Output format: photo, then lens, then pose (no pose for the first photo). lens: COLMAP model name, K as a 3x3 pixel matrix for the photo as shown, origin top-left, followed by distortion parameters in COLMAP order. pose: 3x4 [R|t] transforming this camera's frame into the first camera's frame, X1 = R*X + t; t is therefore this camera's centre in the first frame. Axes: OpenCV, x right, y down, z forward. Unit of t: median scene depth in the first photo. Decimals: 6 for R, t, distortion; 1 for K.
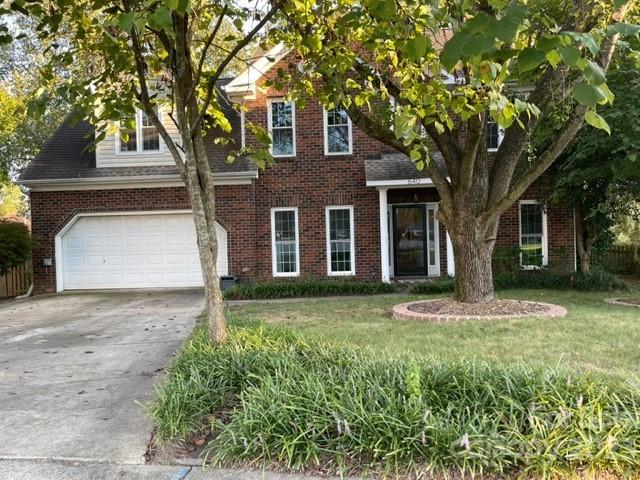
lens RADIAL K [[483.8, 0, 320.0], [0, 483.8, 240.0], [0, 0, 1]] dist [0.071717, -0.095074]
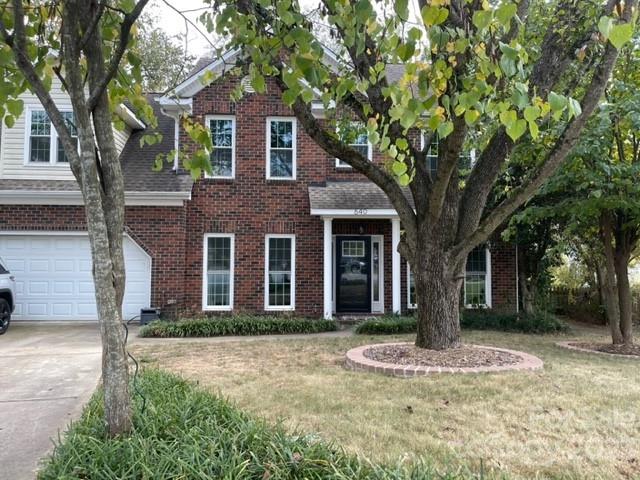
lens RADIAL K [[483.8, 0, 320.0], [0, 483.8, 240.0], [0, 0, 1]] dist [0.071717, -0.095074]
pose [[0.989838, 0.040572, 0.136288, -0.010419], [-0.031766, 0.997302, -0.066177, -0.001034], [-0.138606, 0.061175, 0.988456, 0.076869]]
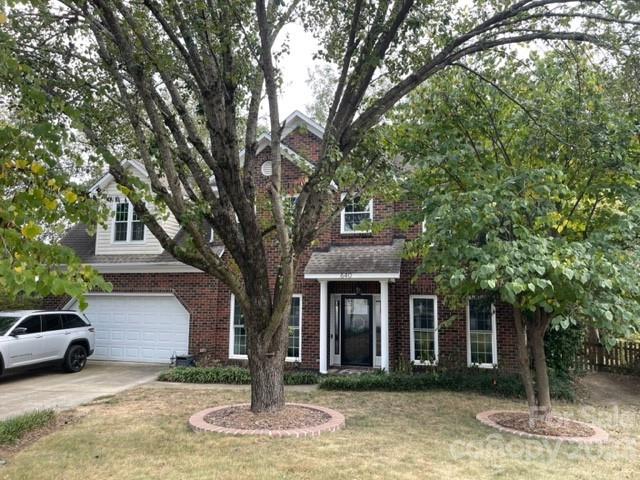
lens RADIAL K [[483.8, 0, 320.0], [0, 483.8, 240.0], [0, 0, 1]] dist [0.071717, -0.095074]
pose [[0.978262, 0.013854, -0.206907, 0.324203], [-0.039784, 0.991770, -0.121693, -0.061692], [0.203519, 0.127279, 0.970763, -0.040367]]
